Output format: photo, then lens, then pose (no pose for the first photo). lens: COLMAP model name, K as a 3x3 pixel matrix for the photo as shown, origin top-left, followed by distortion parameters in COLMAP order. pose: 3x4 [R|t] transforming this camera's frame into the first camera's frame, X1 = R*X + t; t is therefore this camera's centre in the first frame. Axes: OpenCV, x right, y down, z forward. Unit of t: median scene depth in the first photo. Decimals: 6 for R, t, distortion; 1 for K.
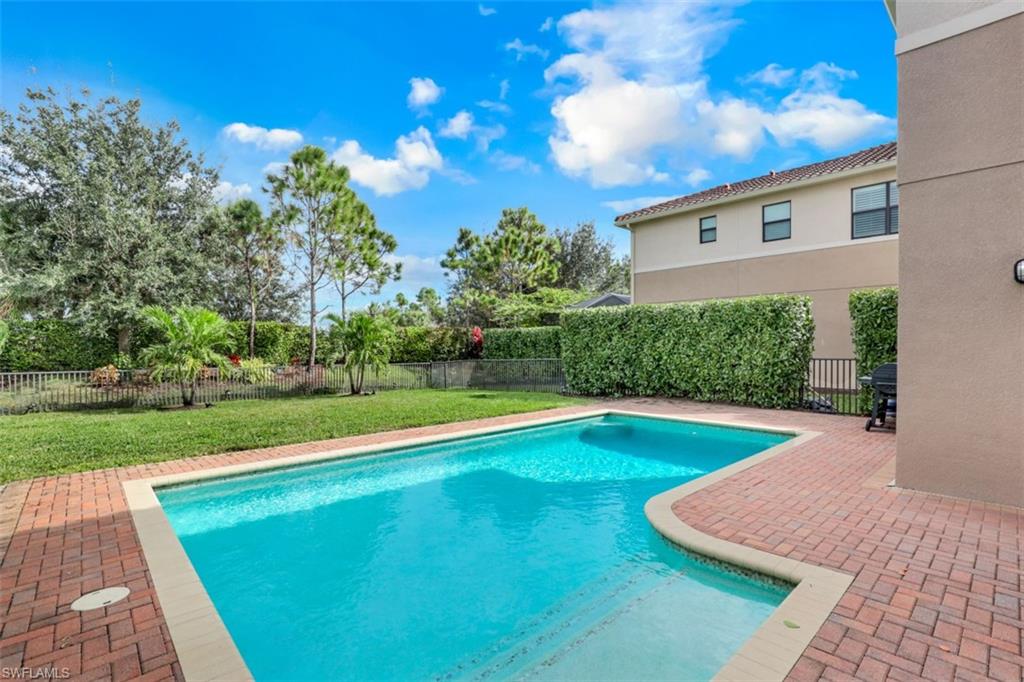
lens RADIAL K [[476.3, 0, 510.3], [0, 476.3, 350.2], [0, 0, 1]] dist [-0.001424, 0.000057]
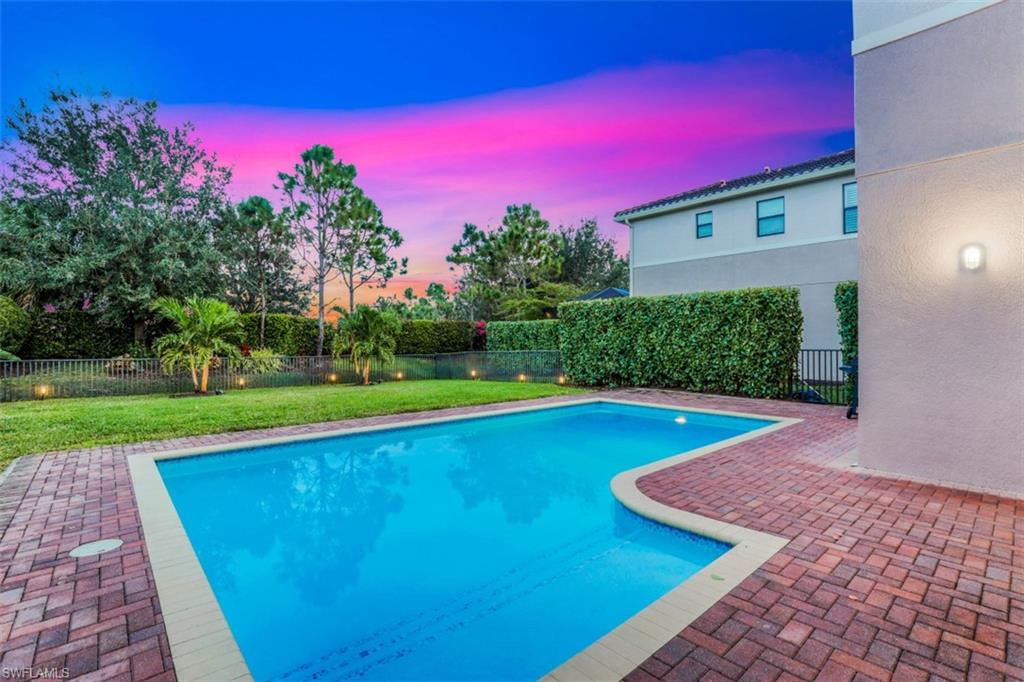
lens RADIAL K [[469.5, 0, 512.0], [0, 469.5, 341.0], [0, 0, 1]] dist [-0.002606, -0.000144]
pose [[0.999857, 0.004218, -0.016368, 0.024551], [-0.004357, 0.999955, -0.008468, 0.008539], [0.016332, 0.008538, 0.999830, -0.015947]]
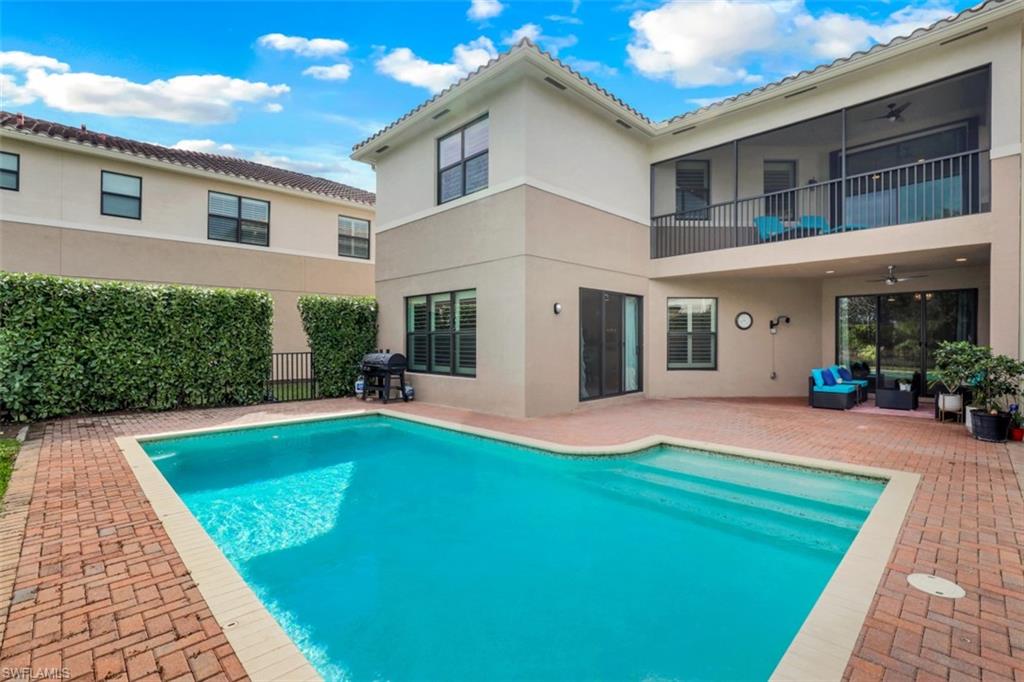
lens RADIAL K [[464.7, 0, 523.4], [0, 464.7, 346.8], [0, 0, 1]] dist [-0.004760, -0.000284]
pose [[-0.059298, -0.011406, 0.998175, -0.347448], [0.011362, 0.999862, 0.012100, -0.001609], [-0.998176, 0.012059, -0.059160, 0.375486]]
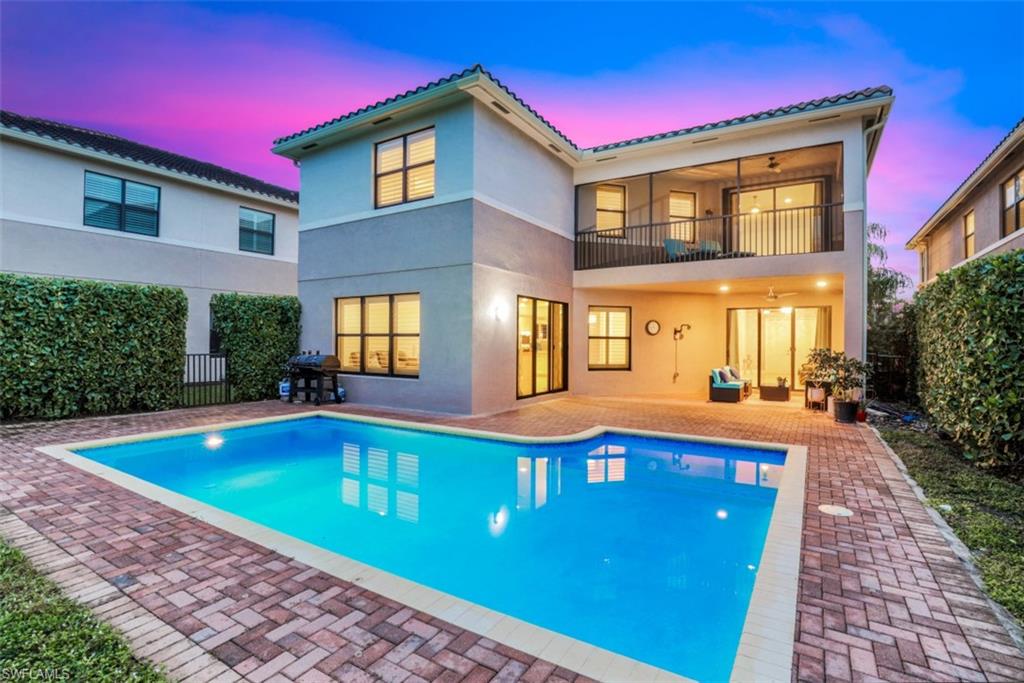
lens RADIAL K [[469.5, 0, 512.0], [0, 469.5, 341.5], [0, 0, 1]] dist [-0.002606, -0.000144]
pose [[-0.261745, 0.000087, 0.965137, -0.399993], [0.003743, 0.999993, 0.000925, -0.006318], [-0.965130, 0.003855, -0.261743, 0.469592]]
